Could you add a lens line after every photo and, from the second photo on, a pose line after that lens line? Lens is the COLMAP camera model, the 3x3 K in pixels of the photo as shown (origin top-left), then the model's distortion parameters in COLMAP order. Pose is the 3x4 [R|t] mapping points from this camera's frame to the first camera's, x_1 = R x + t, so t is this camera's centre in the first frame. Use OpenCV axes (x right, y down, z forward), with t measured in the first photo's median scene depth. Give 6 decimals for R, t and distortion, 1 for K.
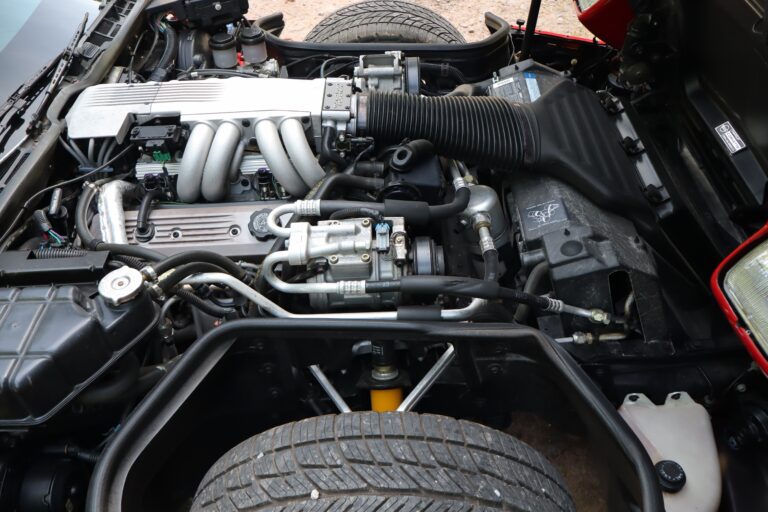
lens RADIAL K [[661.6, 0, 384.0], [0, 661.6, 256.0], [0, 0, 1]] dist [0.005771, 0.007248]
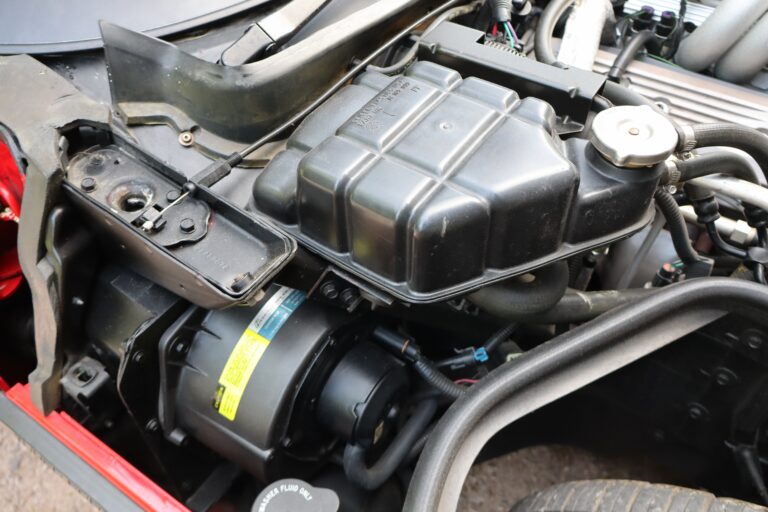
lens RADIAL K [[624.6, 0, 384.0], [0, 624.6, 256.0], [0, 0, 1]] dist [-0.001154, -0.001392]
pose [[0.829922, 0.446689, -0.334212, -0.345693], [-0.410784, 0.894649, 0.175670, 0.122059], [0.377473, -0.008503, 0.925982, 0.454795]]
